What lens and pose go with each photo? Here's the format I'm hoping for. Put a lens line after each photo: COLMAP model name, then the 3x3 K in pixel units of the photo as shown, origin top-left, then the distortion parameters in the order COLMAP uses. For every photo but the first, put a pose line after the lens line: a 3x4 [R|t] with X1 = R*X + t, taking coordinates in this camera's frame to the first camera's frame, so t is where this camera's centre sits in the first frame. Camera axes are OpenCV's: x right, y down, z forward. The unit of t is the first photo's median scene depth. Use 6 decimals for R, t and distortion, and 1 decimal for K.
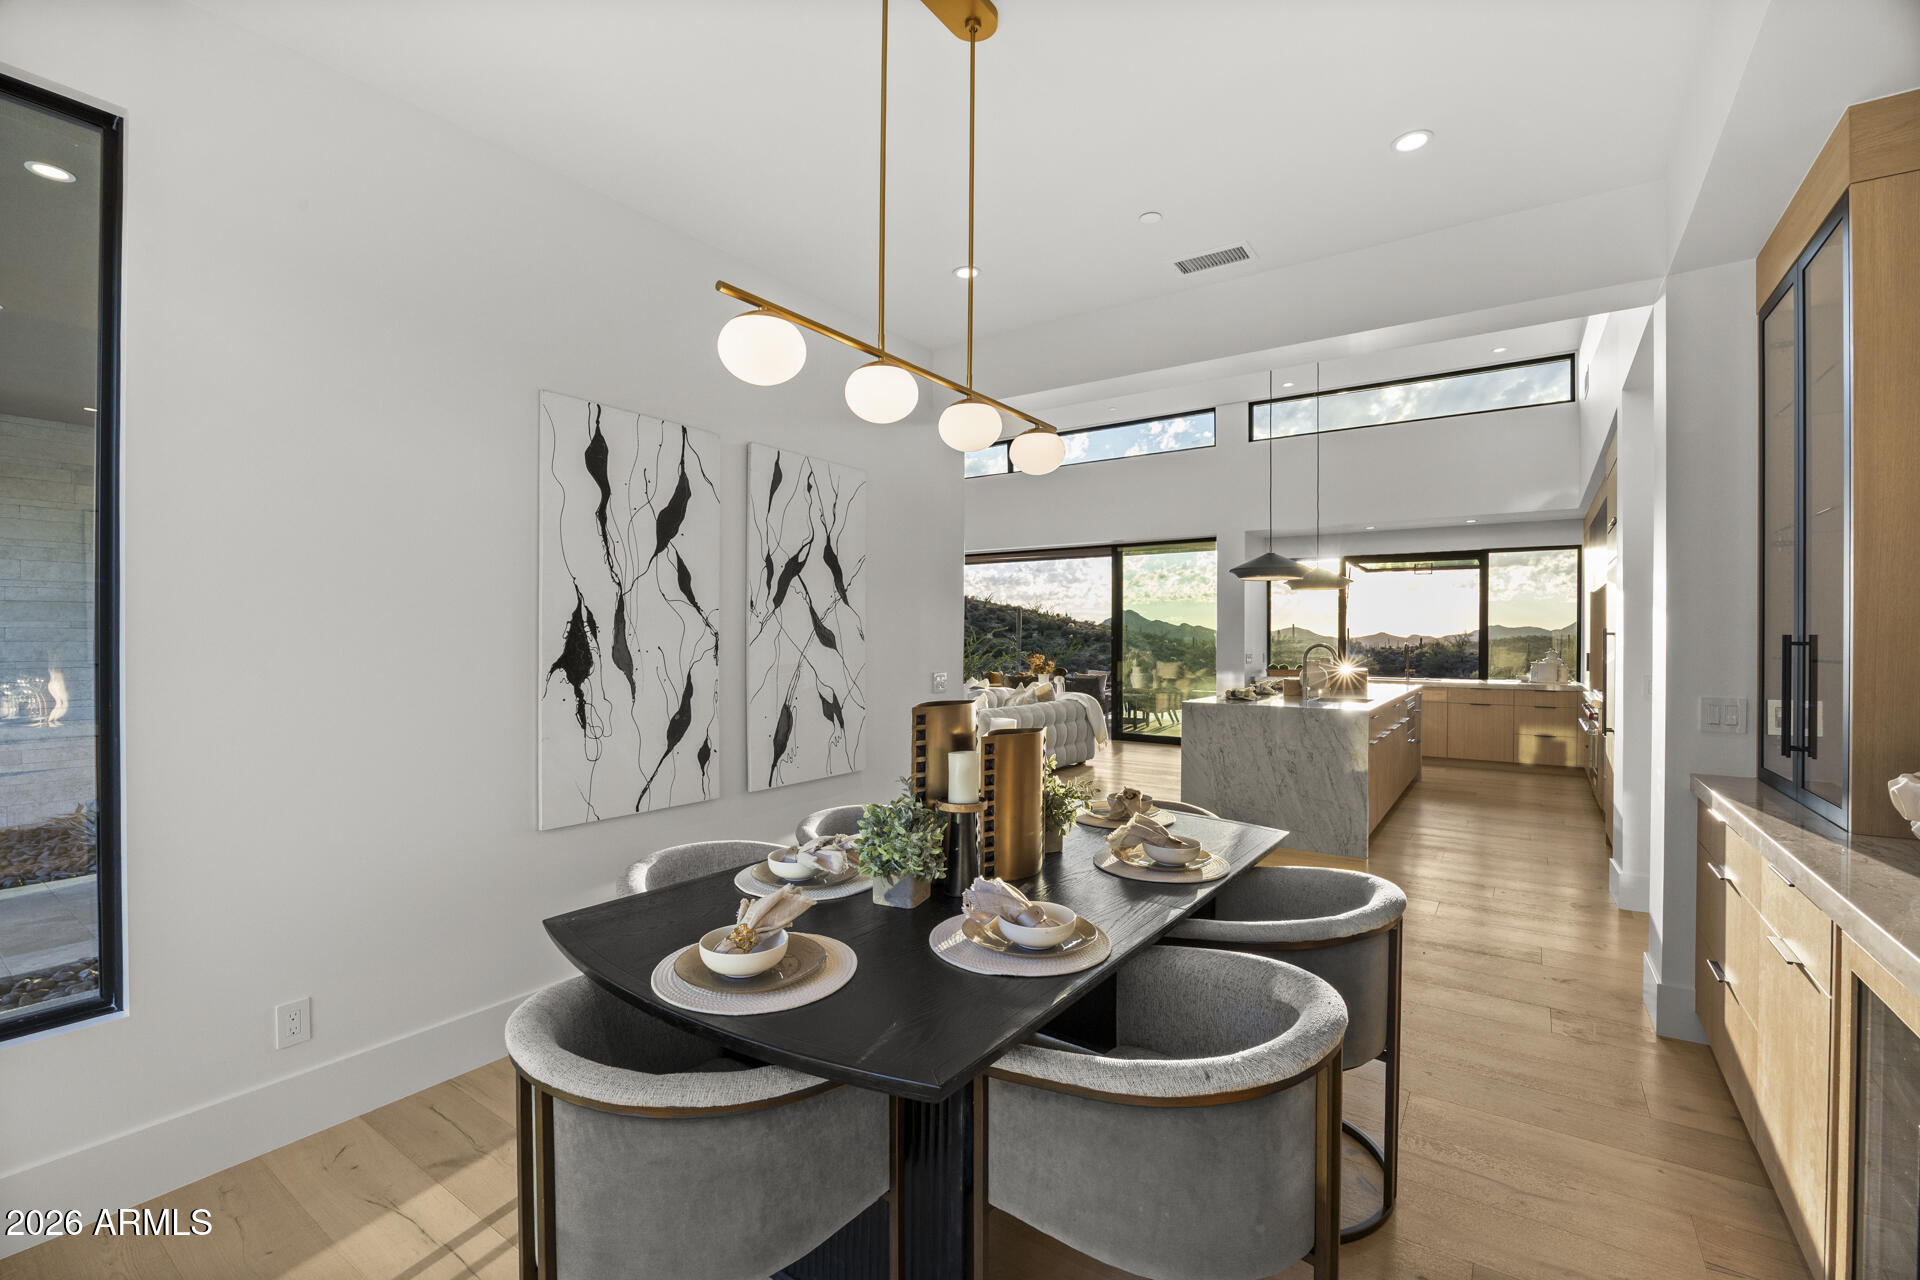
lens RADIAL K [[842.4, 0, 966.5], [0, 842.4, 642.4], [0, 0, 1]] dist [-0.017340, 0.001269]
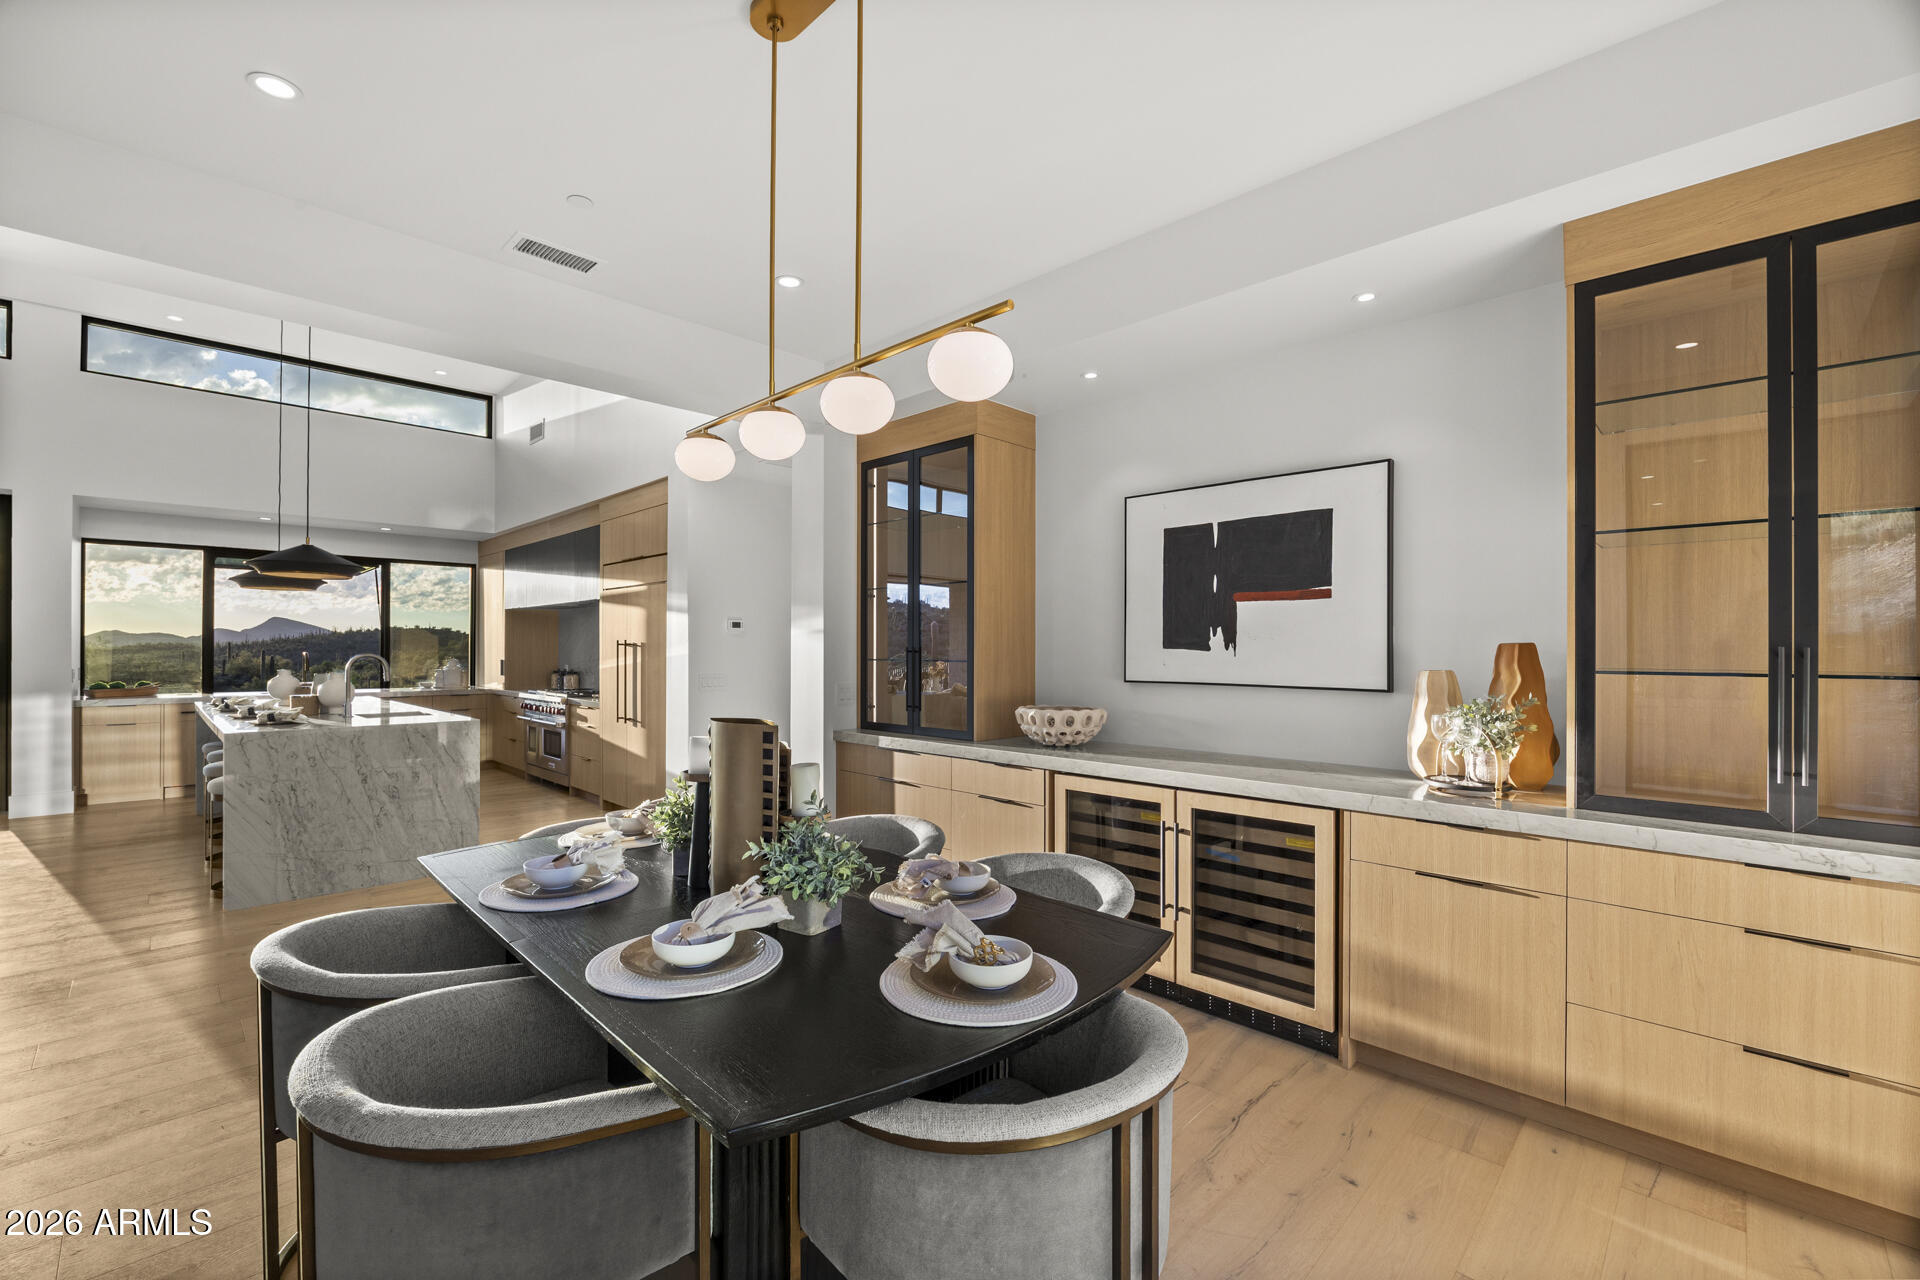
lens RADIAL K [[815.5, 0, 969.8], [0, 815.5, 639.9], [0, 0, 1]] dist [-0.014496, 0.001759]
pose [[0.181443, 0.009724, 0.983353, -0.233966], [0.003079, 0.999941, -0.010456, -0.001353], [-0.983397, 0.004925, 0.181402, 0.161023]]
